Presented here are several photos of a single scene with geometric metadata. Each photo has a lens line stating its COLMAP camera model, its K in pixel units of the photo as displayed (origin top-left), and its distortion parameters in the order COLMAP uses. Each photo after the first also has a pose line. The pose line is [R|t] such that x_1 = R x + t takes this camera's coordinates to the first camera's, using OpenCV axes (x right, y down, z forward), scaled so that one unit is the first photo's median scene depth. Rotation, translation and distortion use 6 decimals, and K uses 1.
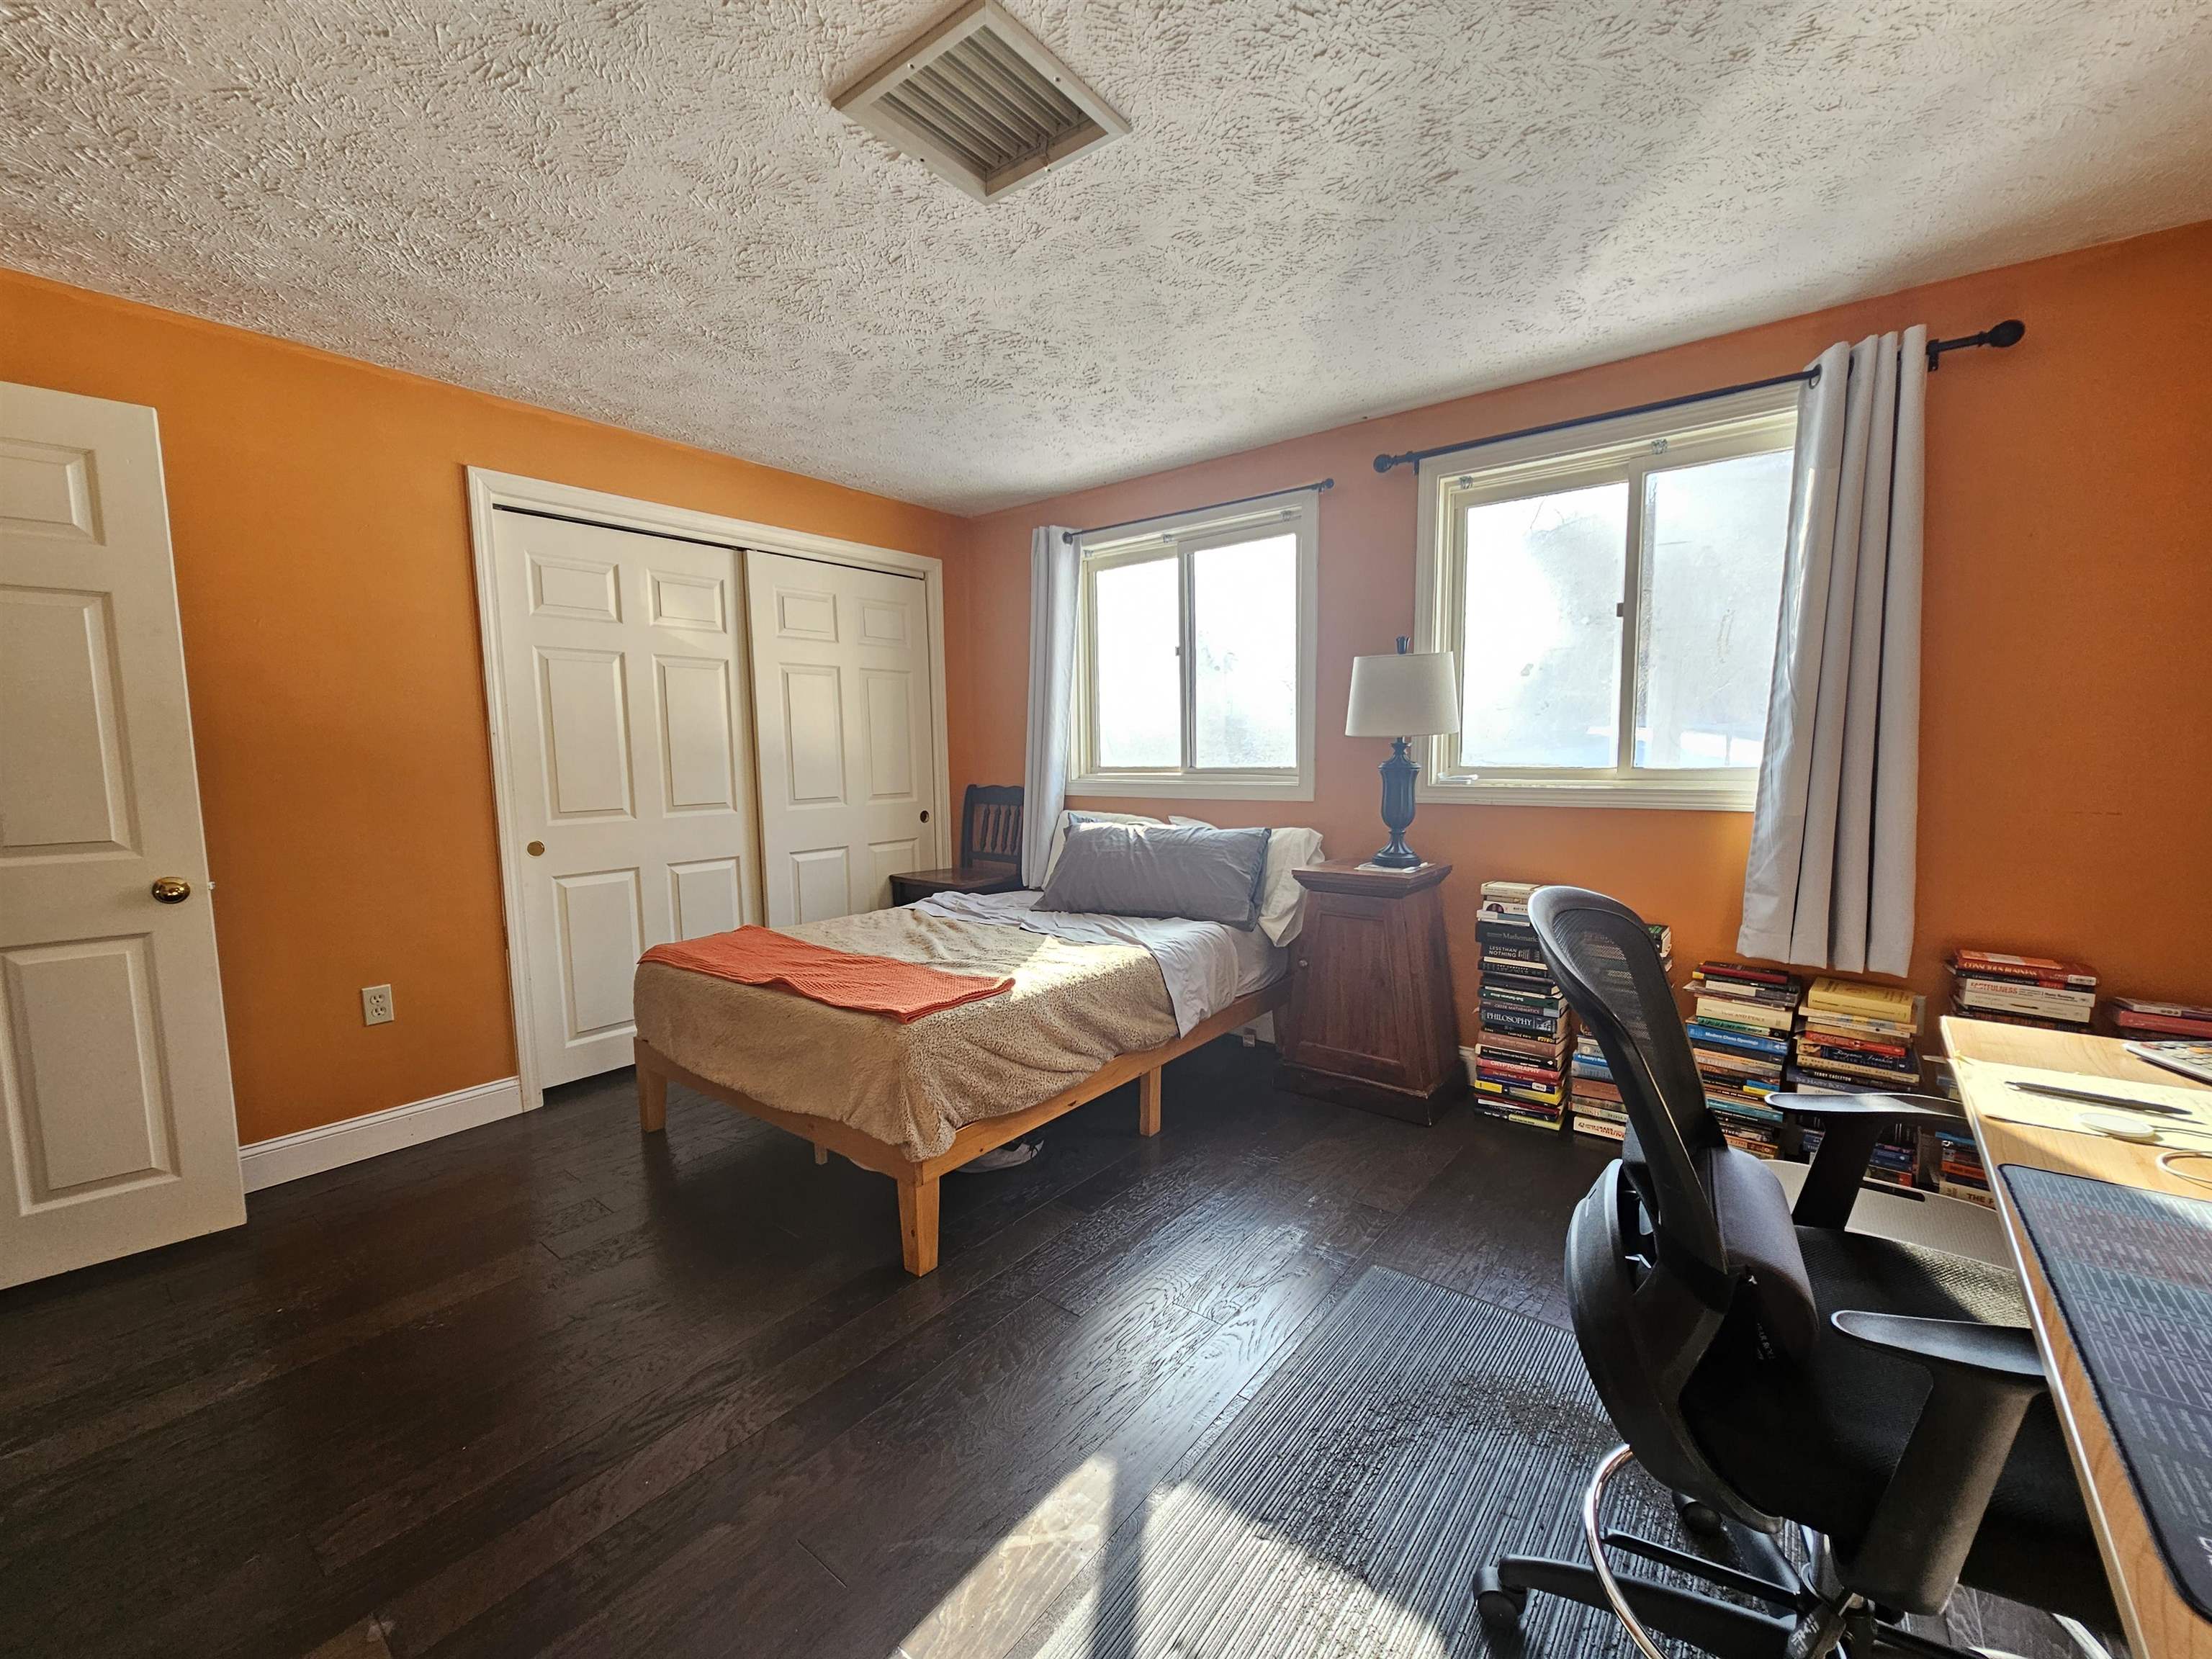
lens RADIAL K [[903.0, 0, 1102.5], [0, 903.0, 835.1], [0, 0, 1]] dist [-0.006586, 0.002495]
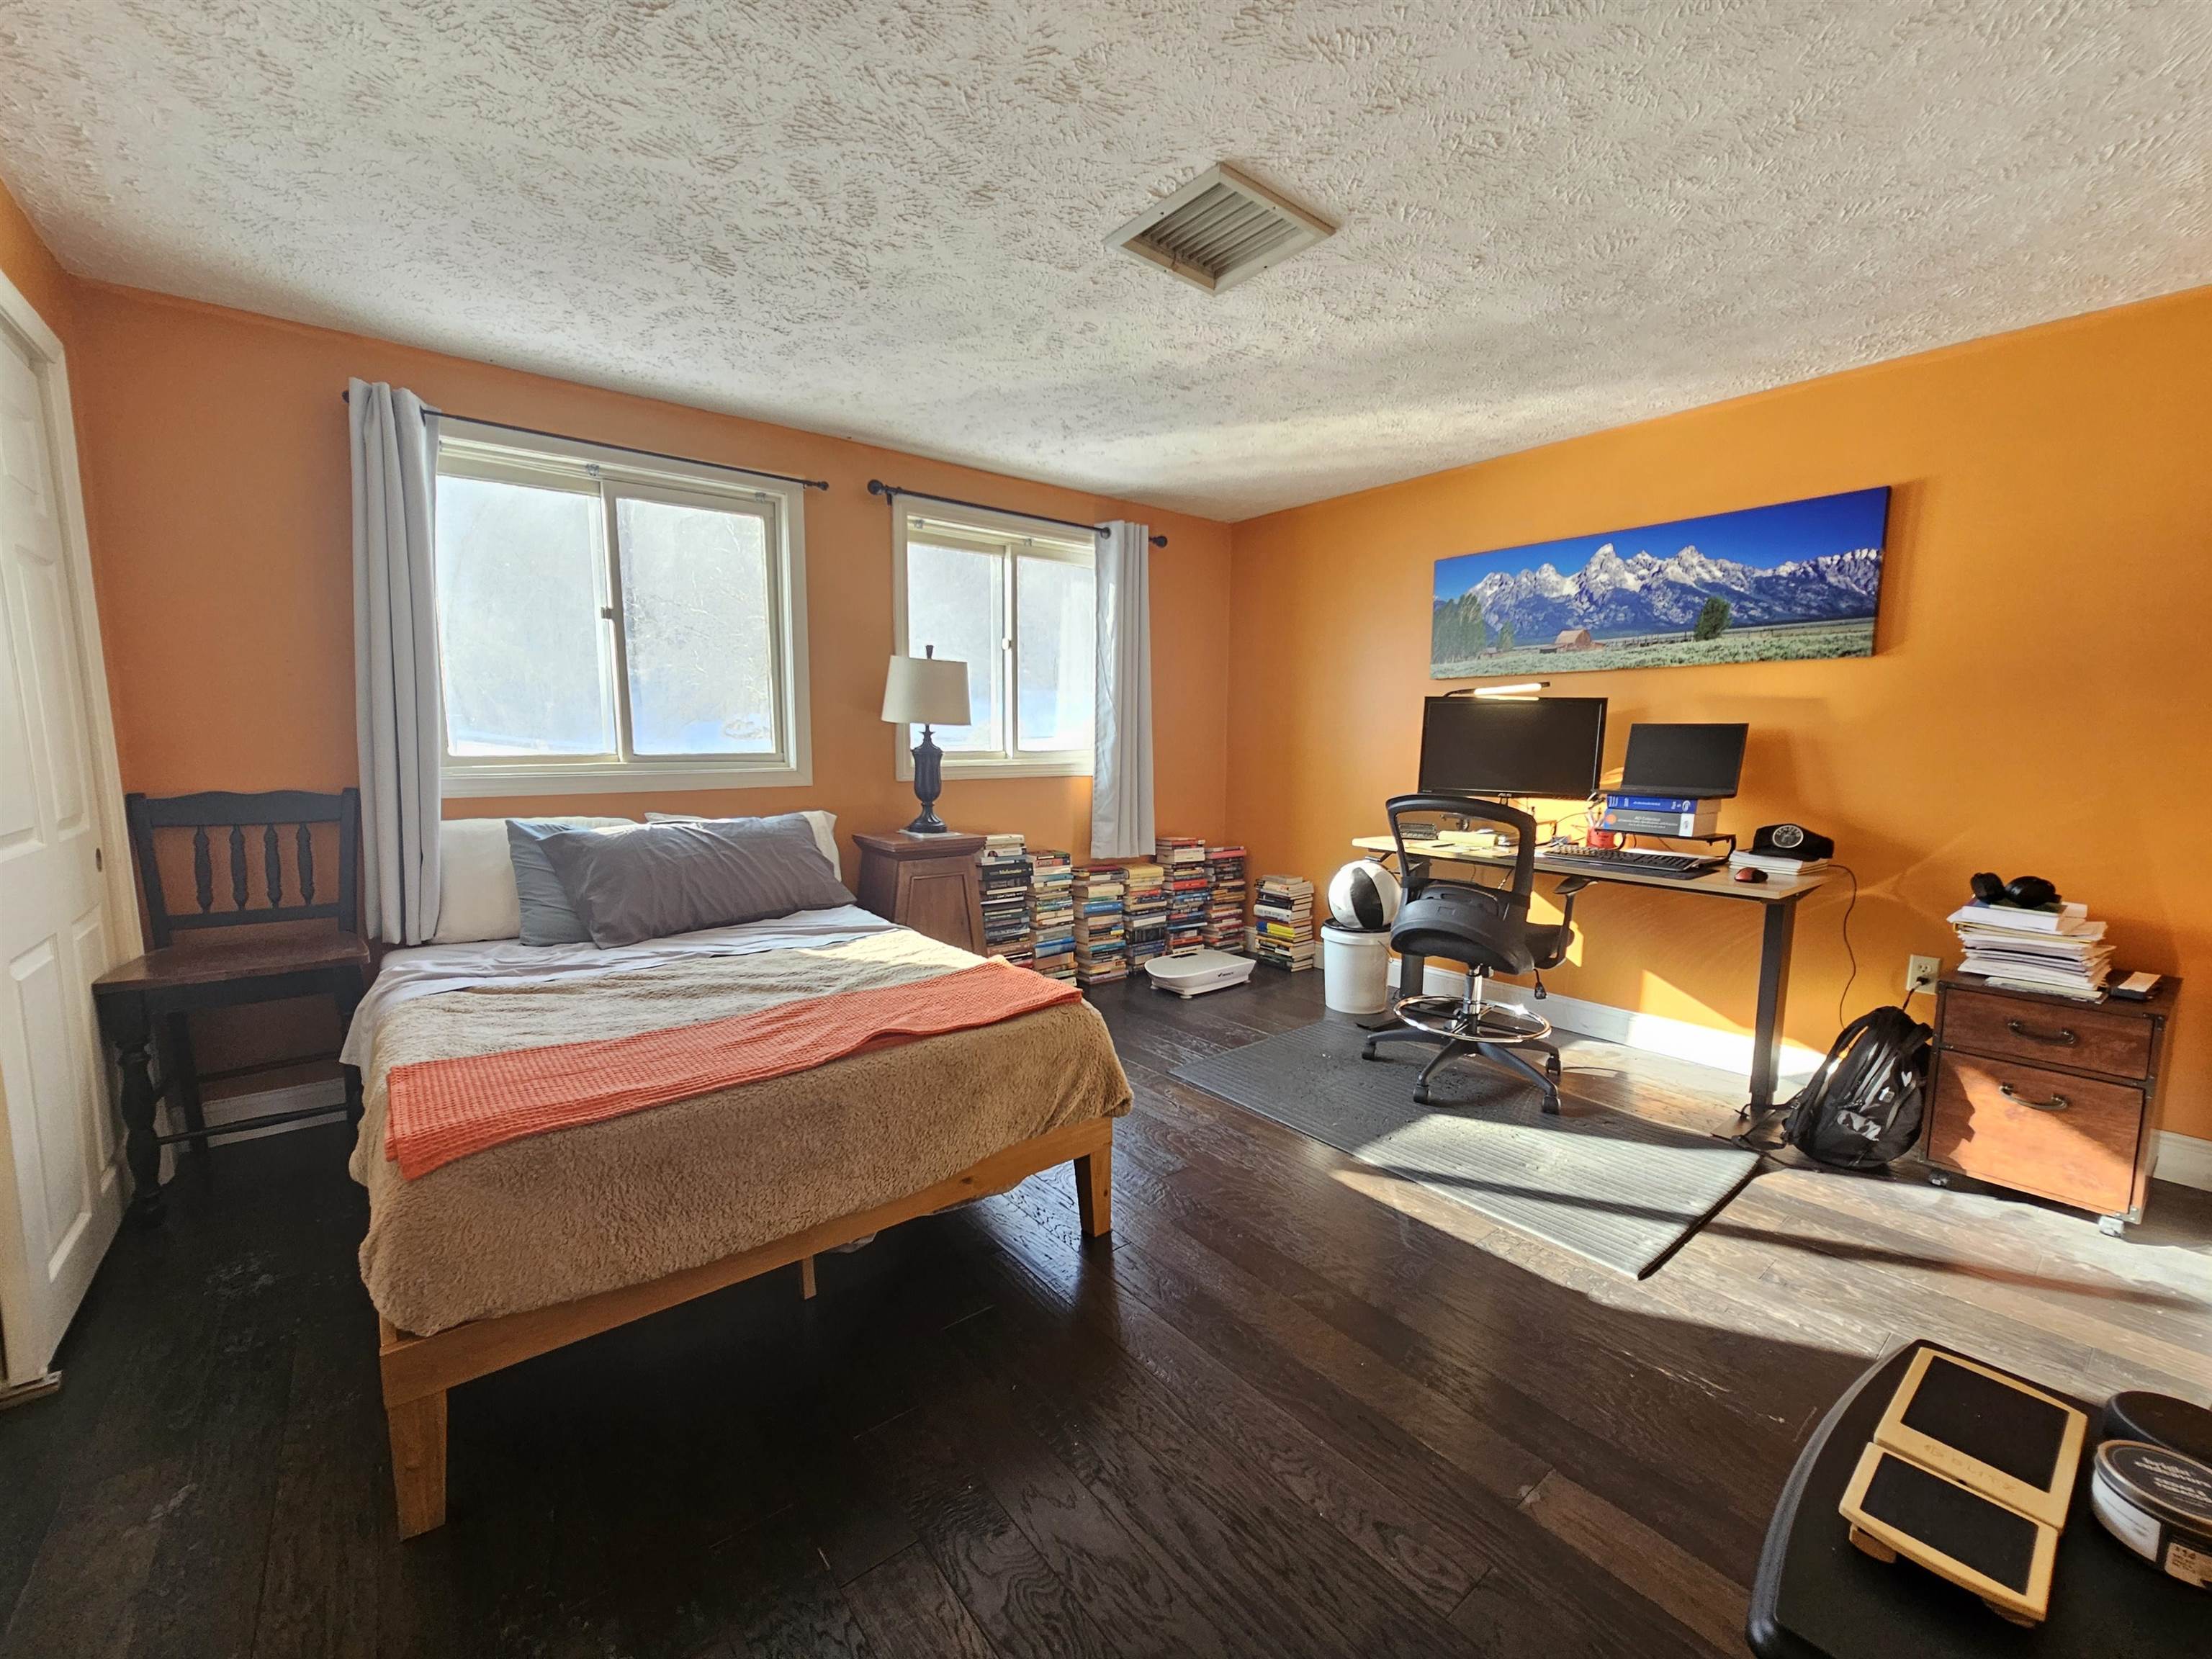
lens RADIAL K [[903.0, 0, 1103.8], [0, 903.0, 835.9], [0, 0, 1]] dist [-0.006586, 0.002495]
pose [[0.219401, -0.094982, 0.971000, -0.899152], [0.084791, 0.993340, 0.078008, -0.040634], [-0.971943, 0.065217, 0.225994, 0.556594]]
